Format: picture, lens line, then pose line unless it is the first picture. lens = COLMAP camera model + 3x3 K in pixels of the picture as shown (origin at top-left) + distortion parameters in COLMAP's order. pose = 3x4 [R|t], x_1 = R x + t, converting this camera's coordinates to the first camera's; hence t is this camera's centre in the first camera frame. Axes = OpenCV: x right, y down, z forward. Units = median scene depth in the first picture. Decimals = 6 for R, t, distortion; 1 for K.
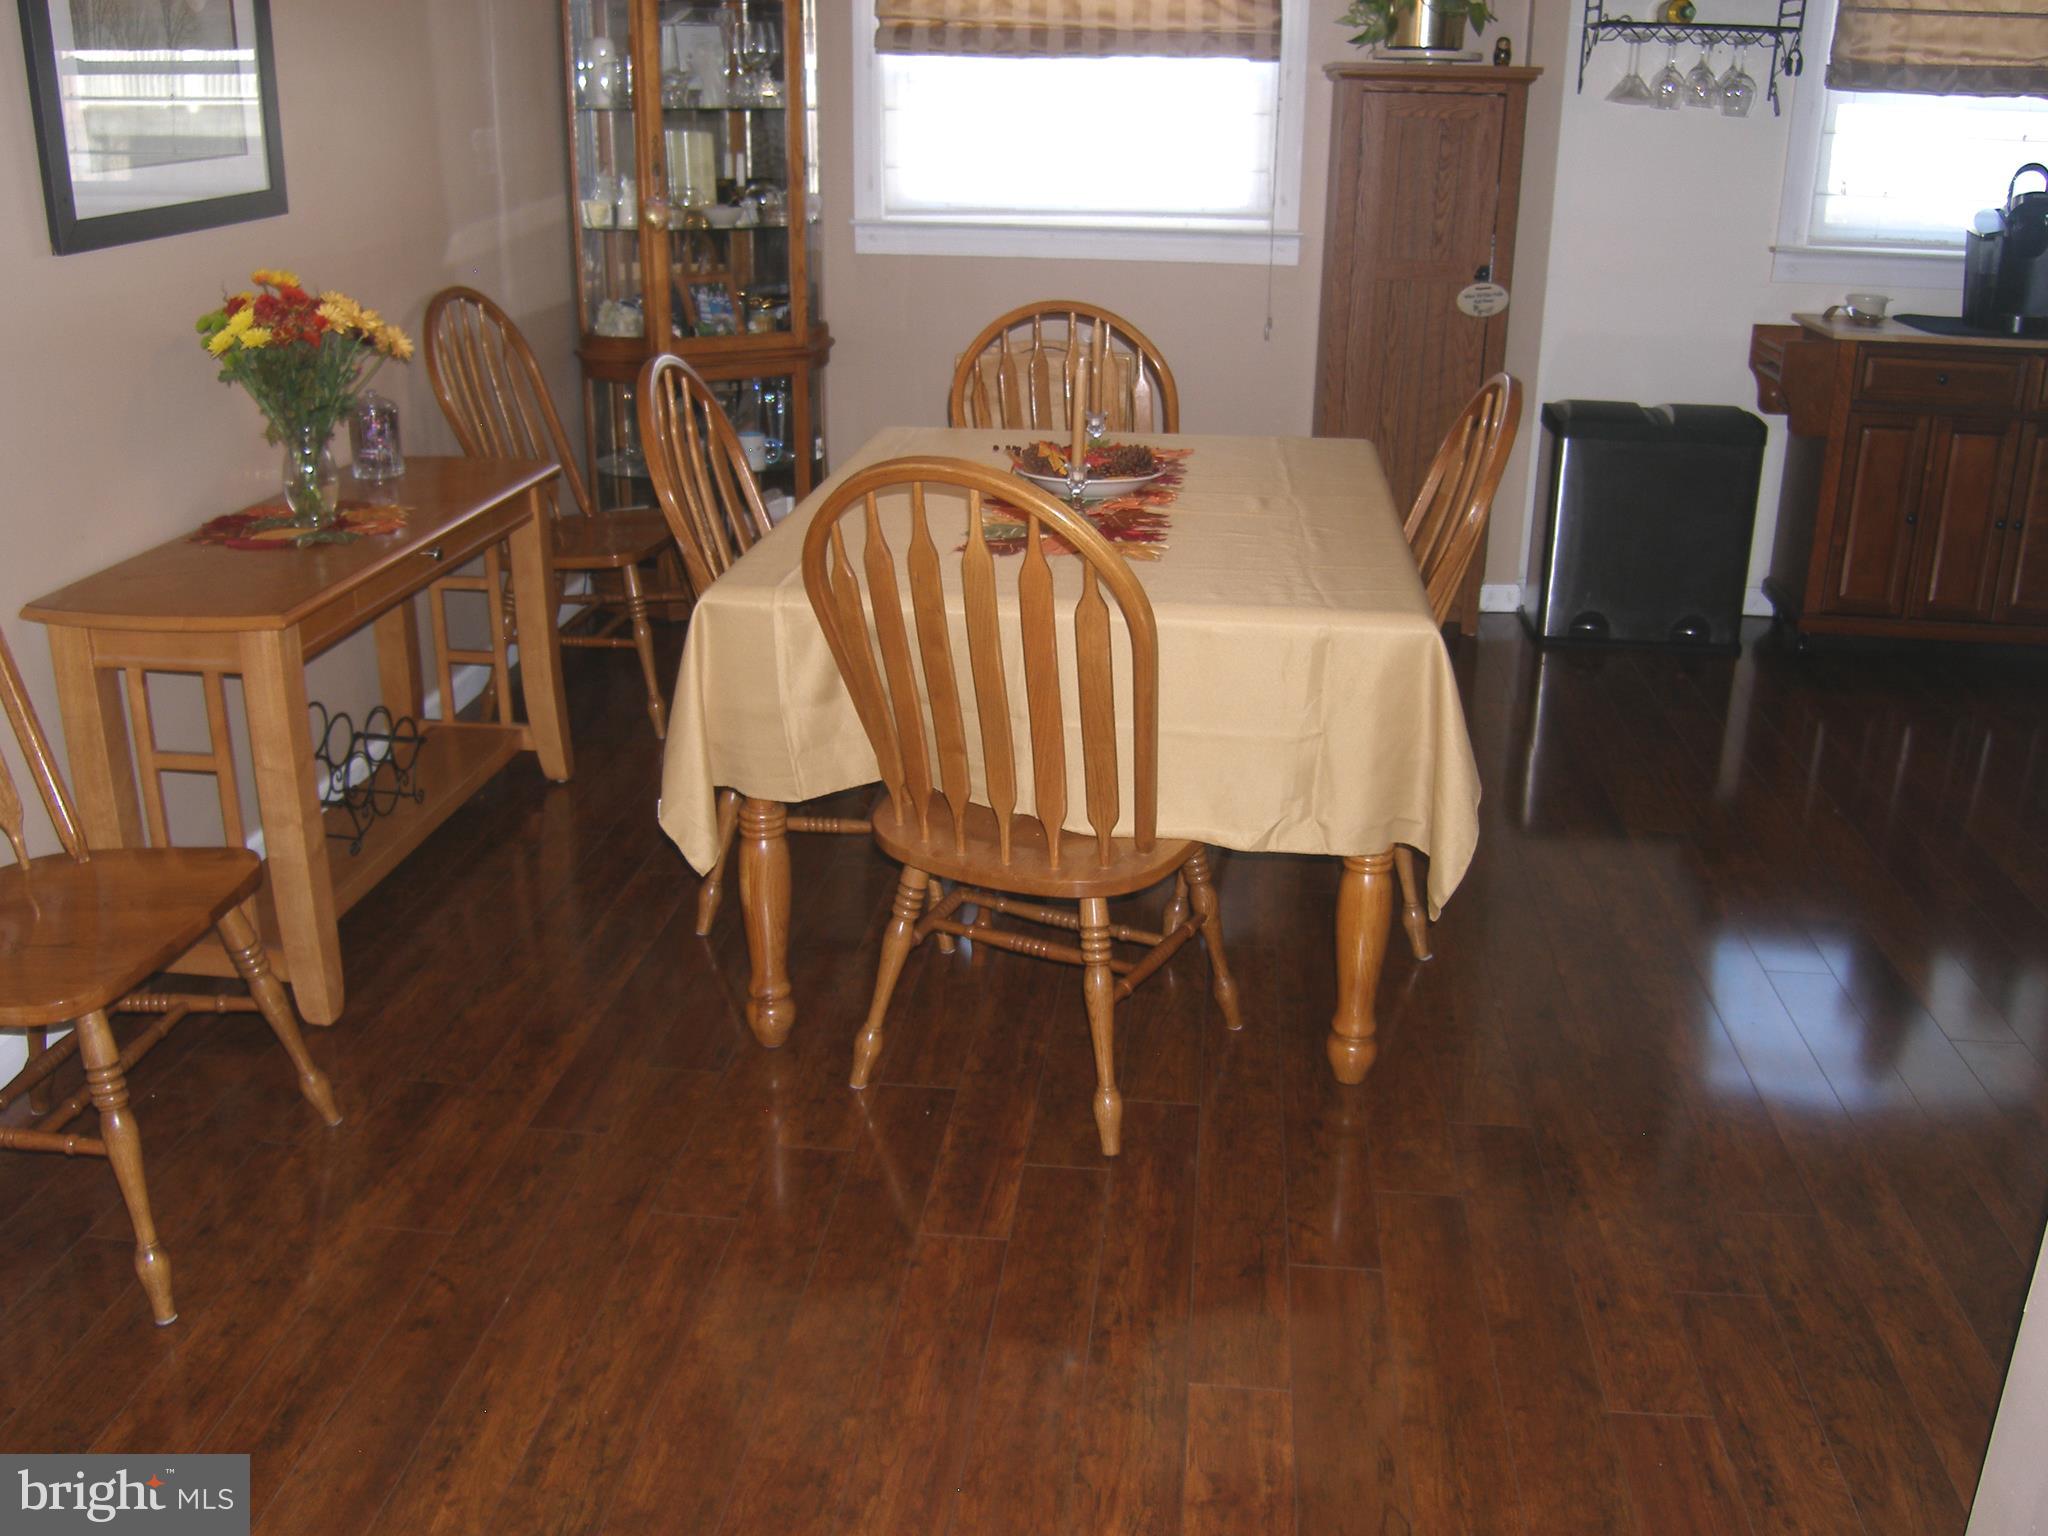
lens RADIAL K [[1901.2, 0, 1024.0], [0, 1901.2, 768.0], [0, 0, 1]] dist [-0.050640, -0.002169]
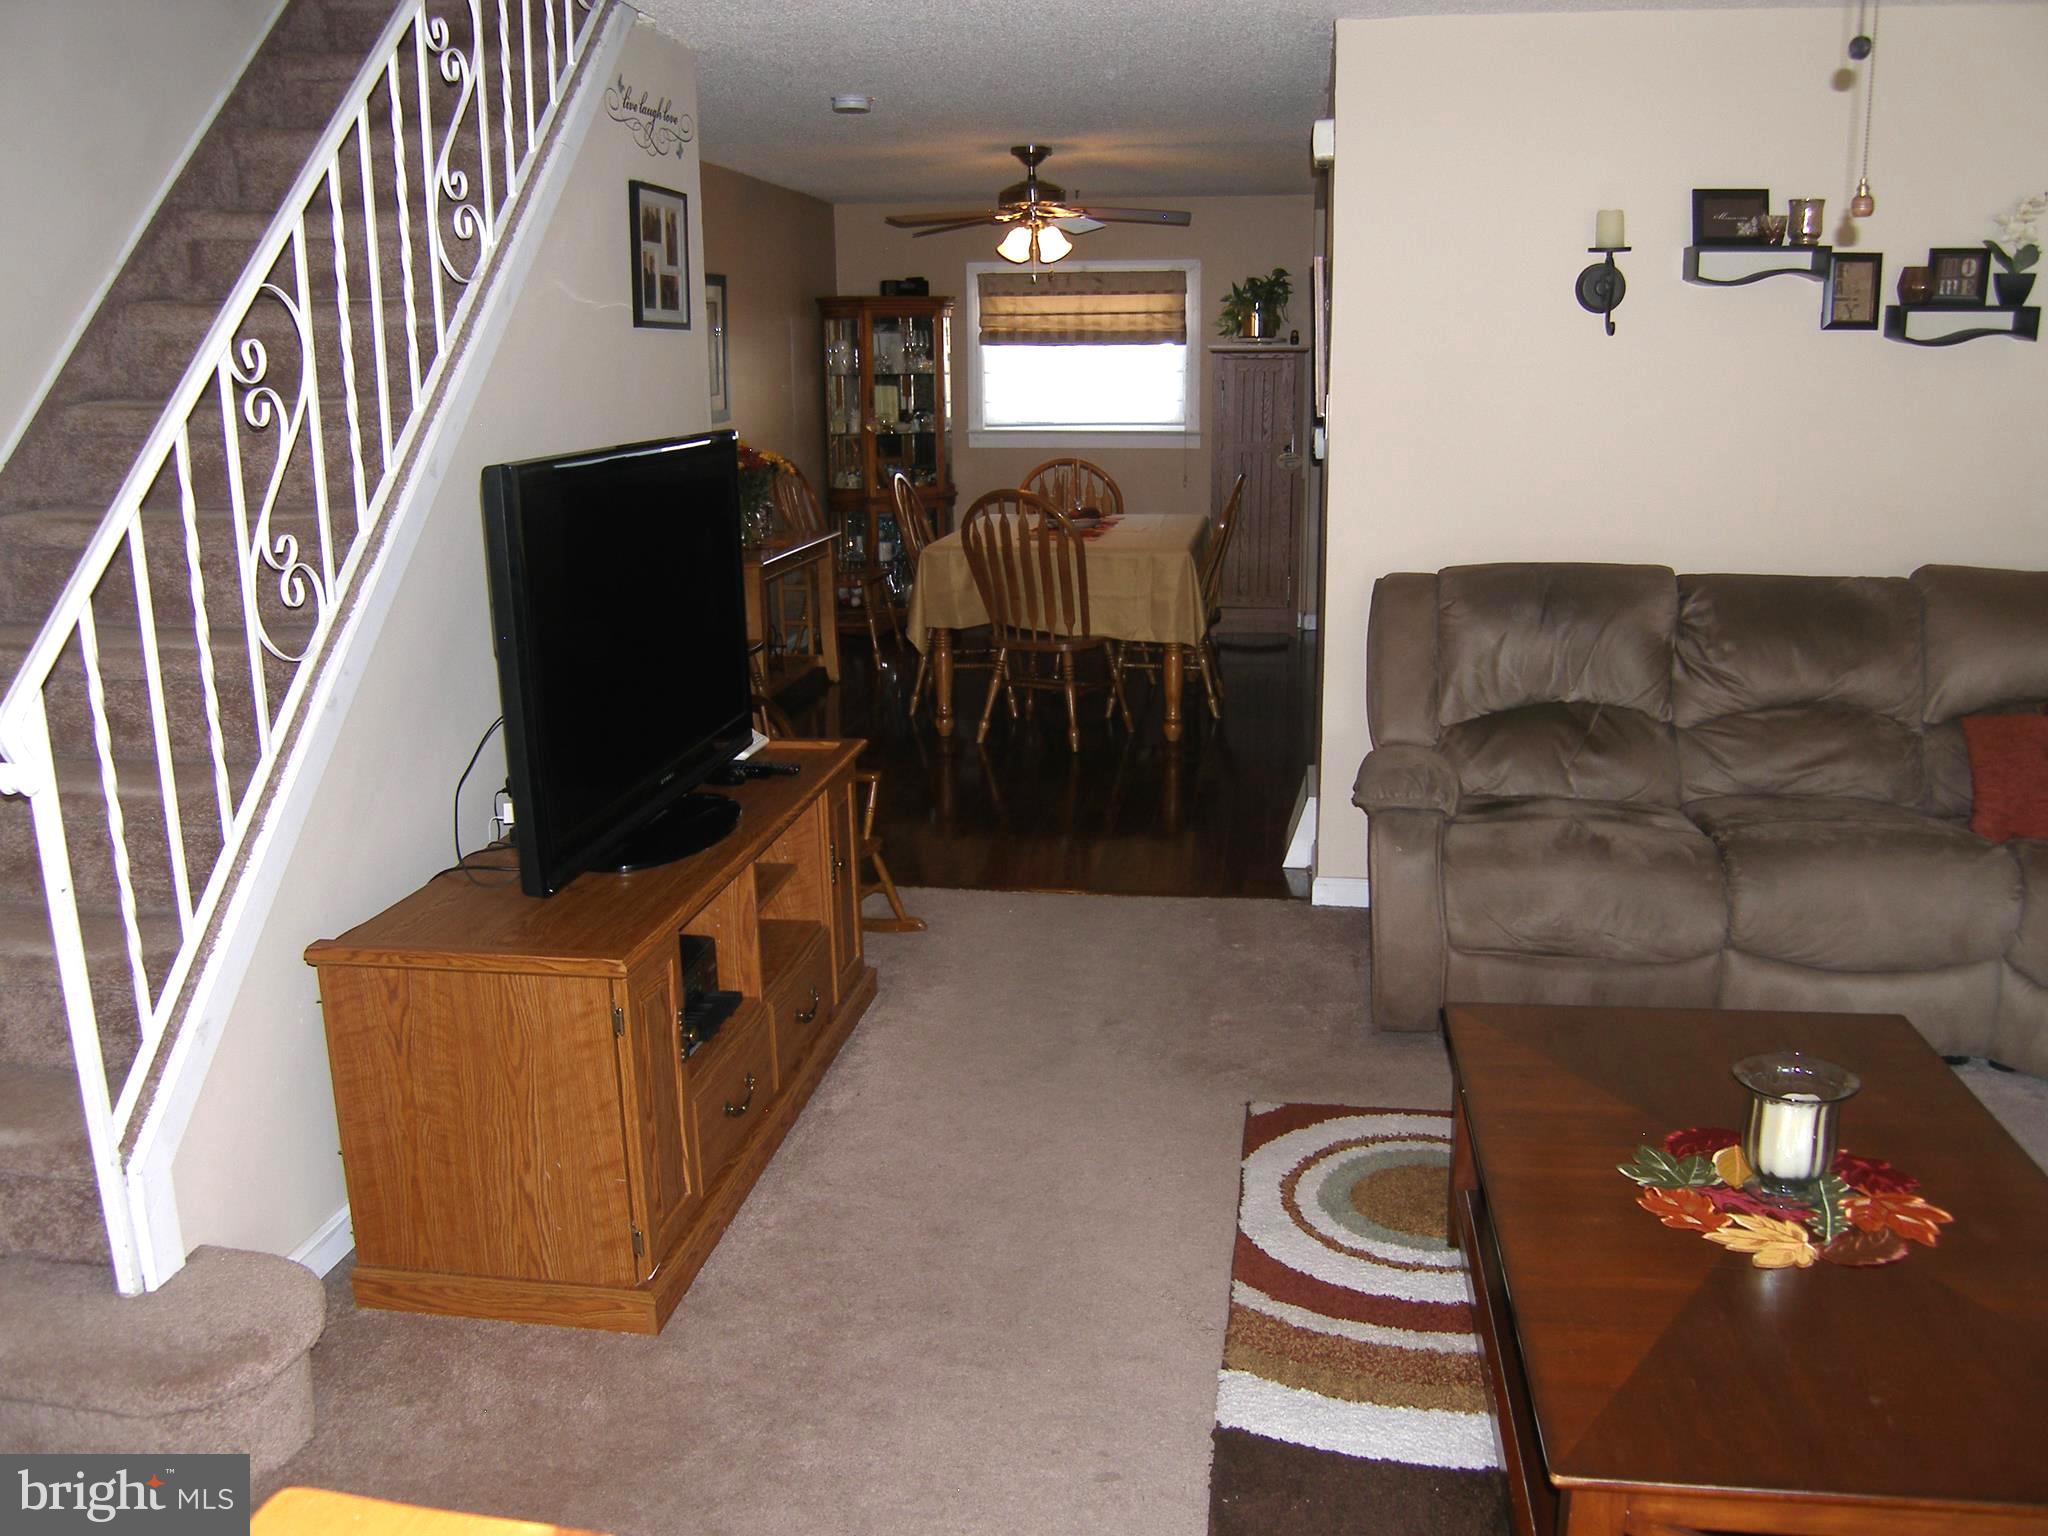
lens RADIAL K [[1736.4, 0, 1024.0], [0, 1736.4, 768.0], [0, 0, 1]] dist [0.001712, 0.002256]
pose [[0.999016, -0.008908, -0.043442, 0.043023], [0.004050, 0.993849, -0.110670, 0.266478], [0.044161, 0.110386, 0.992907, -0.766395]]
